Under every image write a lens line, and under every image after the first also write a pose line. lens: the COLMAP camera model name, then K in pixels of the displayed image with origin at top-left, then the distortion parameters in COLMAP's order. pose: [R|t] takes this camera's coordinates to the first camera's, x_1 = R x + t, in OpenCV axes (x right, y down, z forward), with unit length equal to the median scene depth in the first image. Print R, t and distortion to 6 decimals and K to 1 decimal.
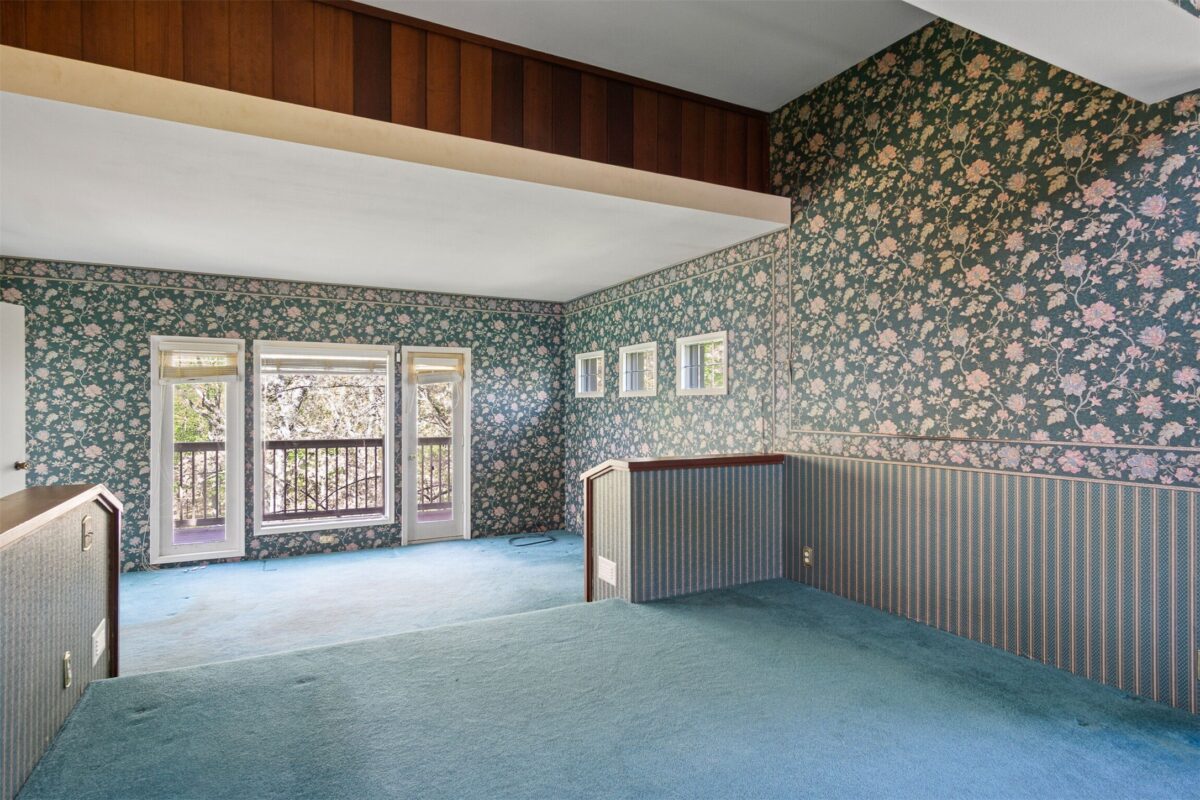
lens RADIAL K [[637.9, 0, 595.3], [0, 637.9, 408.2], [0, 0, 1]] dist [-0.000686, 0.003205]
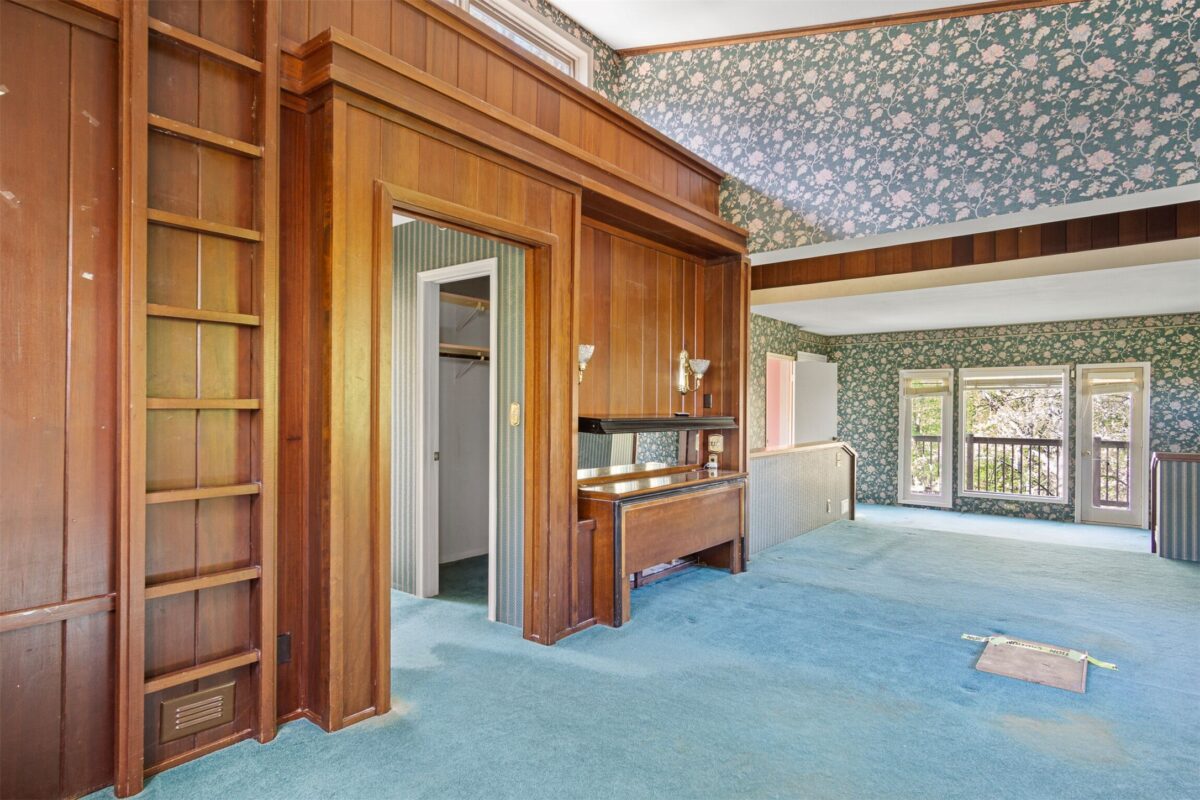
lens RADIAL K [[637.9, 0, 603.4], [0, 637.9, 408.5], [0, 0, 1]] dist [-0.000686, 0.003205]
pose [[0.419506, 0.003915, -0.907744, 0.487156], [-0.006778, 0.999976, 0.001180, -0.006524], [0.907727, 0.005657, 0.419523, -0.410641]]
